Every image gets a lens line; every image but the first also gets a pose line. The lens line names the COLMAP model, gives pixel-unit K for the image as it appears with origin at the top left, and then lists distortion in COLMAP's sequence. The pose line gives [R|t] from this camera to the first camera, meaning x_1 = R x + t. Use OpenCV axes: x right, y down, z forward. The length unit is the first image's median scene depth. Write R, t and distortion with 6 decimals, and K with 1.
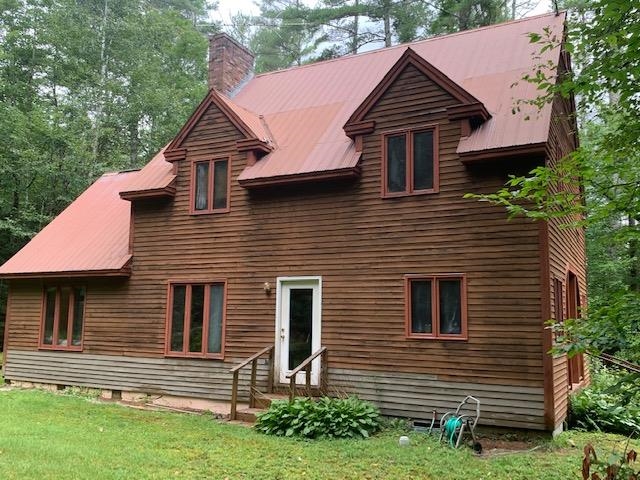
lens RADIAL K [[592.3, 0, 320.0], [0, 592.3, 240.0], [0, 0, 1]] dist [0.006195, 0.003840]
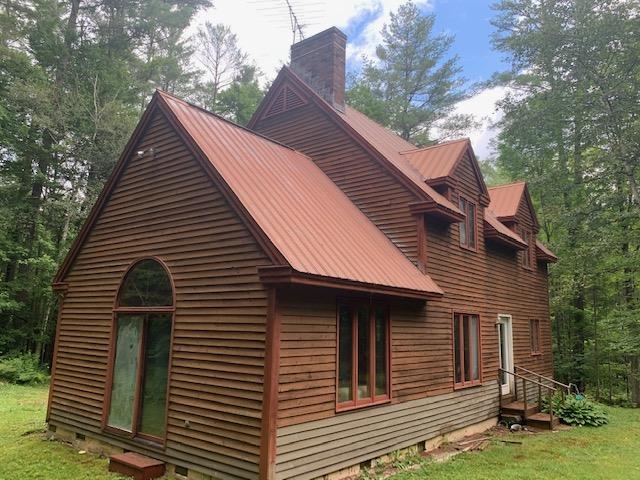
lens RADIAL K [[492.5, 0, 320.0], [0, 492.5, 240.0], [0, 0, 1]] dist [0.011768, 0.000497]
pose [[0.185928, 0.158622, 0.969675, -1.079621], [-0.158040, 0.978861, -0.129821, 0.094742], [-0.969770, -0.129110, 0.207067, 1.044486]]
